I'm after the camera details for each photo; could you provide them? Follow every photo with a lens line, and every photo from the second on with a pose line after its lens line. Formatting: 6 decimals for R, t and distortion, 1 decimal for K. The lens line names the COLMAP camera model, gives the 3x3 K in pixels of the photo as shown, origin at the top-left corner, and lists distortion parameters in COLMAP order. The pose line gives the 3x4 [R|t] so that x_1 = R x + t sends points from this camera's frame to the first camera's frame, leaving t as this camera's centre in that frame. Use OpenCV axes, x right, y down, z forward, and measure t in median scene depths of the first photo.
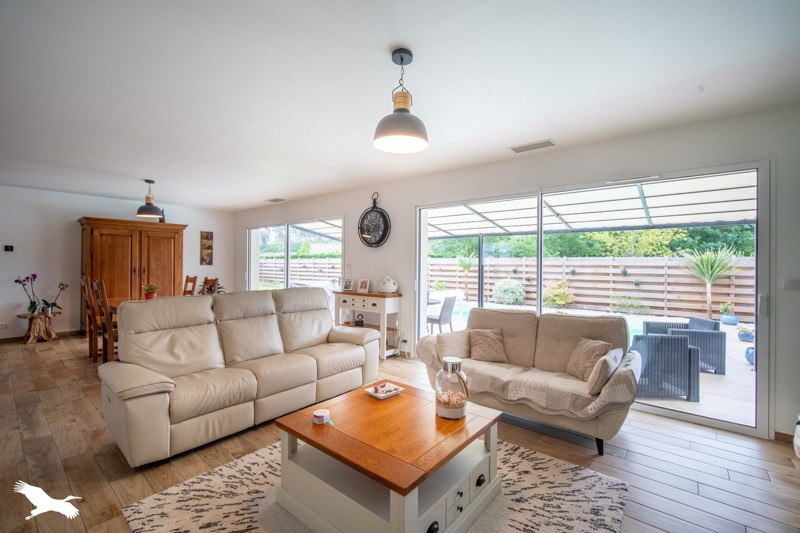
lens RADIAL K [[355.7, 0, 400.0], [0, 355.7, 266.5], [0, 0, 1]] dist [-0.002841, -0.001243]
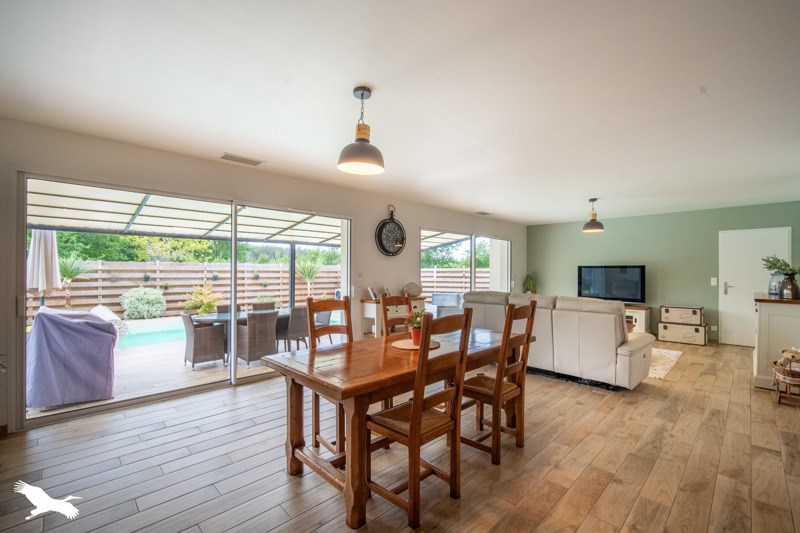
lens RADIAL K [[337.9, 0, 400.0], [0, 337.9, 266.5], [0, 0, 1]] dist [-0.035552, 0.000251]
pose [[0.103251, 0.008733, 0.994617, -0.493071], [0.004375, 0.999948, -0.009234, -0.005234], [-0.994646, 0.005305, 0.103208, 0.393551]]
